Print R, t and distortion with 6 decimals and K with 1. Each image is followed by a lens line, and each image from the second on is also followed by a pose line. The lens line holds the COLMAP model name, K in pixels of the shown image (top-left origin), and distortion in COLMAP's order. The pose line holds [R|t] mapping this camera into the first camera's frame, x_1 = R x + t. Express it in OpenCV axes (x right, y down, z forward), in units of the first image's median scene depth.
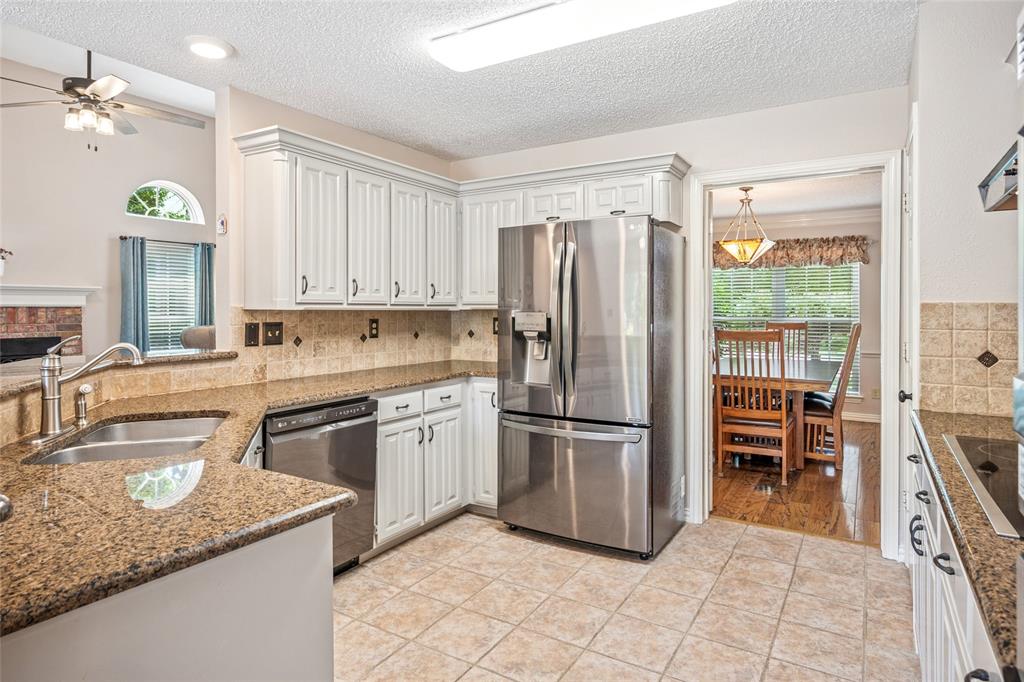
lens RADIAL K [[577.0, 0, 509.9], [0, 577.0, 306.4], [0, 0, 1]] dist [0.000994, 0.001071]
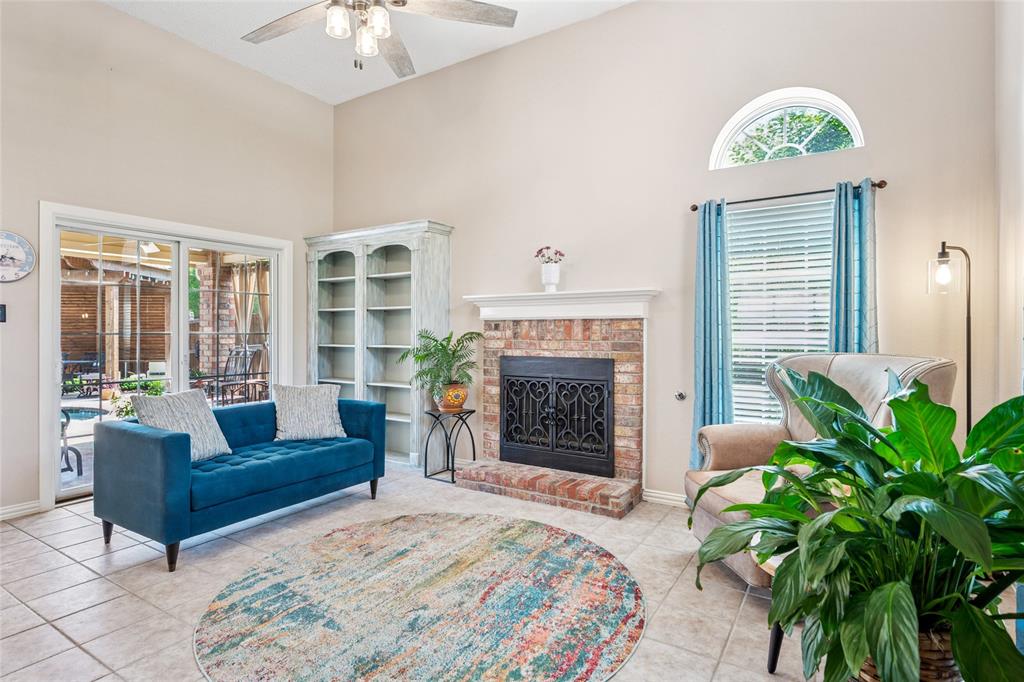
lens RADIAL K [[529.7, 0, 508.9], [0, 529.7, 335.6], [0, 0, 1]] dist [-0.002414, -0.001315]
pose [[-0.028296, 0.007010, -0.999575, -0.098554], [0.000355, 0.999975, 0.007003, 0.018702], [0.999600, -0.000157, -0.028297, 0.919708]]
